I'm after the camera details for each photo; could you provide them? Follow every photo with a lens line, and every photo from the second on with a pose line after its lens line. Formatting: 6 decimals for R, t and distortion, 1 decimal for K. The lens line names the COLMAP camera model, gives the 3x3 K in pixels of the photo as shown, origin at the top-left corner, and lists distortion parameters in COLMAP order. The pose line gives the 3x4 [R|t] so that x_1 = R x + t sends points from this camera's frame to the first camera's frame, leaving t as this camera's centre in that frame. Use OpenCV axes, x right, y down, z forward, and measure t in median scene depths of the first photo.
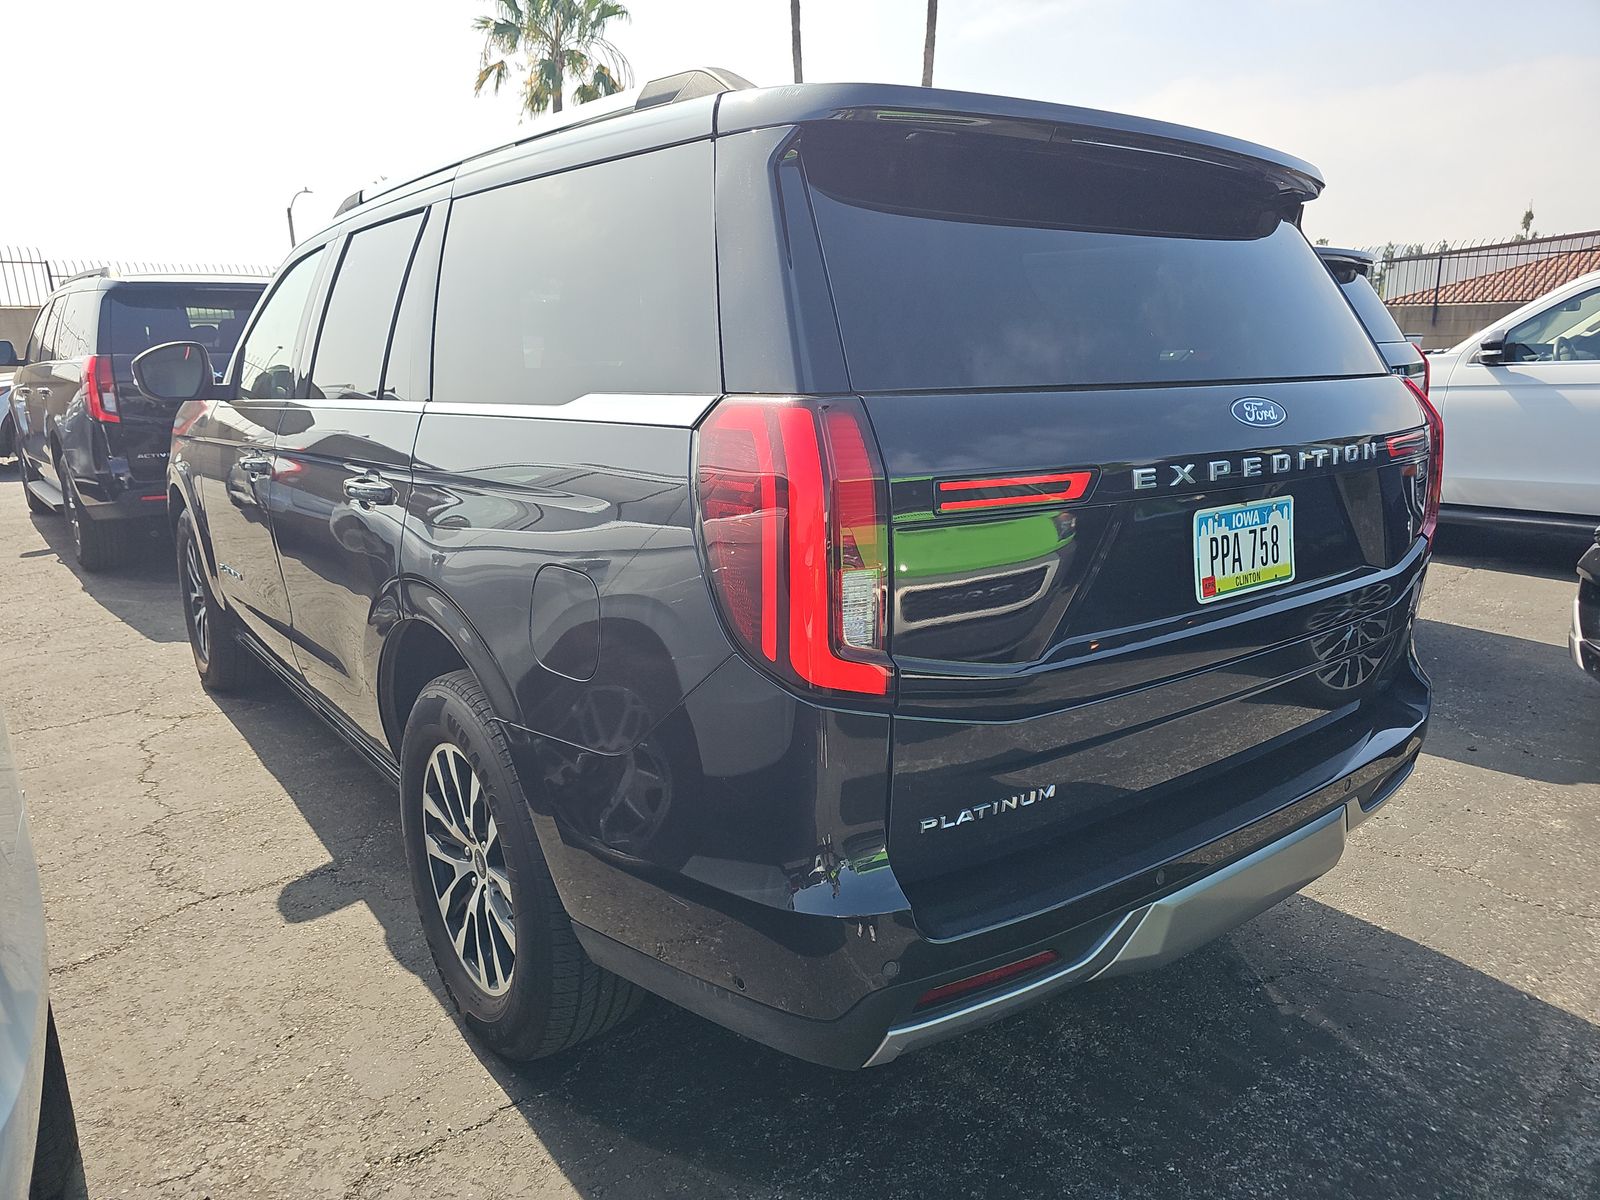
lens RADIAL K [[1066.4, 0, 800.0], [0, 1066.4, 600.0], [0, 0, 1]] dist [0.039115, 0.000140]
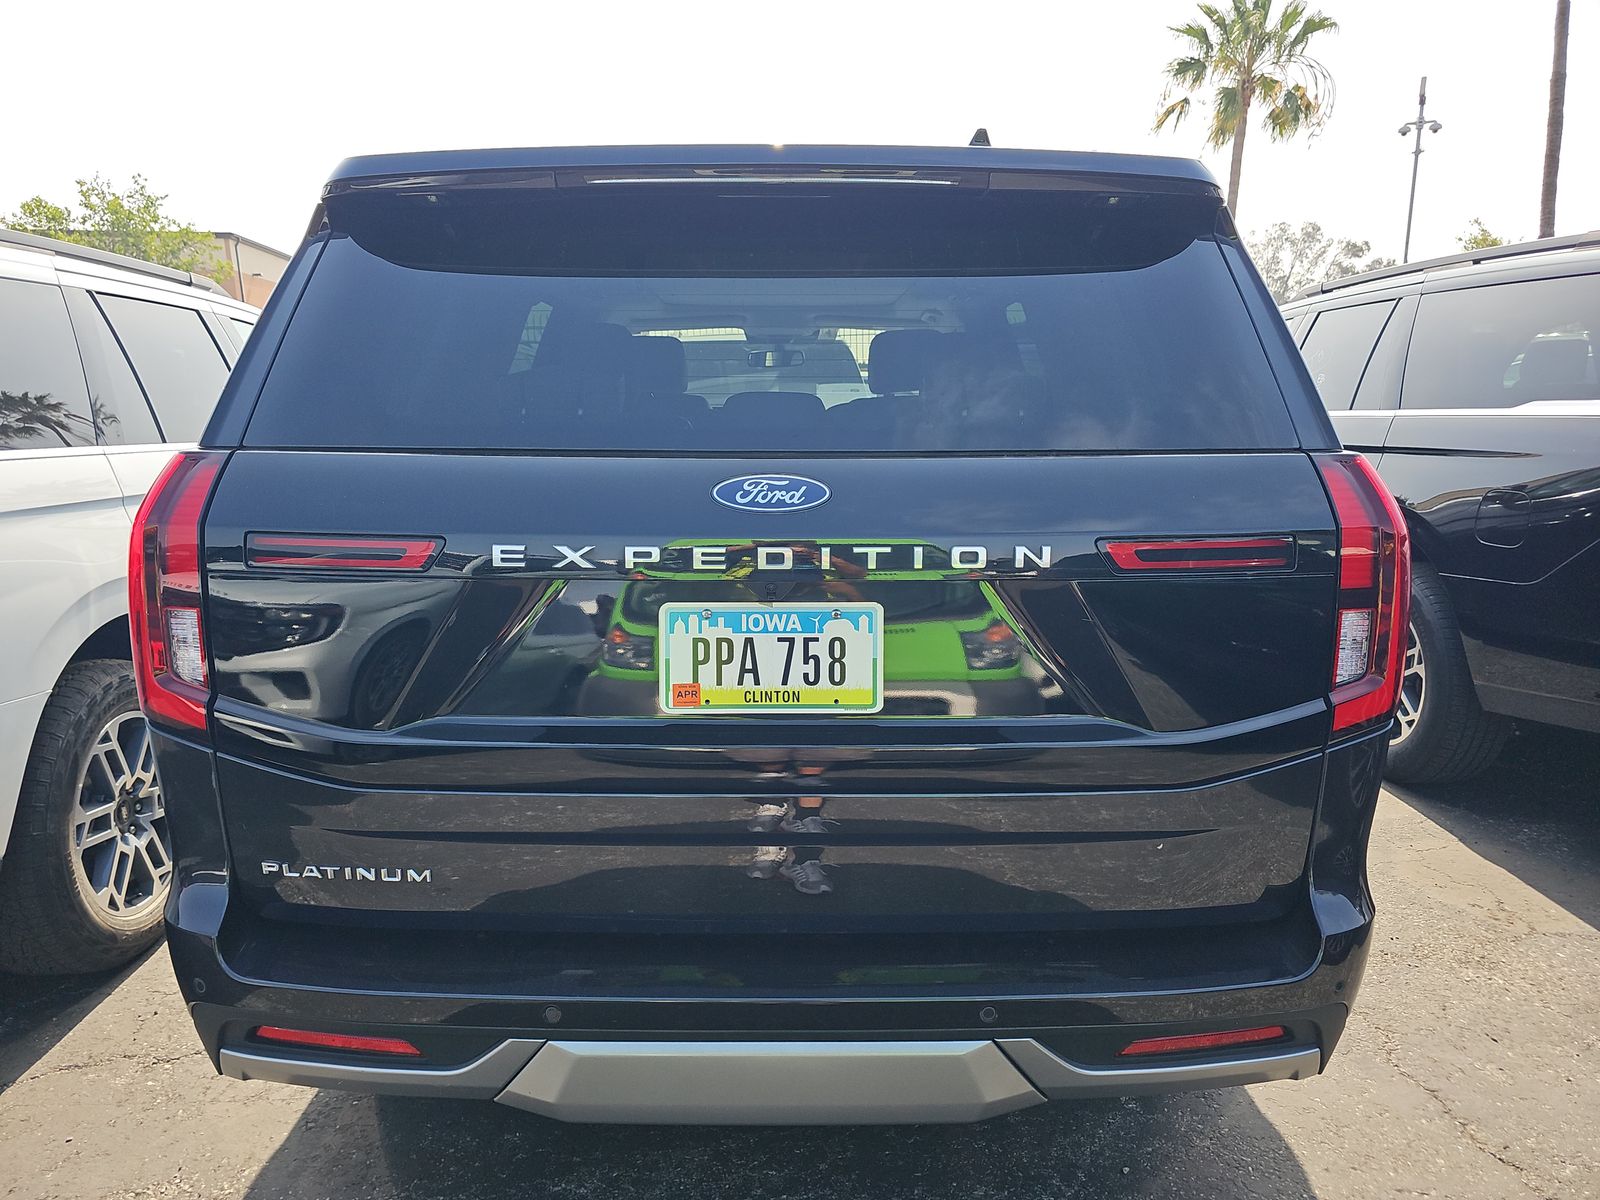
lens RADIAL K [[1090.9, 0, 800.0], [0, 1090.9, 600.0], [0, 0, 1]] dist [0.088076, -0.113435]
pose [[0.789042, 0.116070, -0.603275, 0.916328], [-0.142013, 0.989854, 0.004705, -0.098258], [0.597700, 0.081960, 0.797520, 0.351140]]
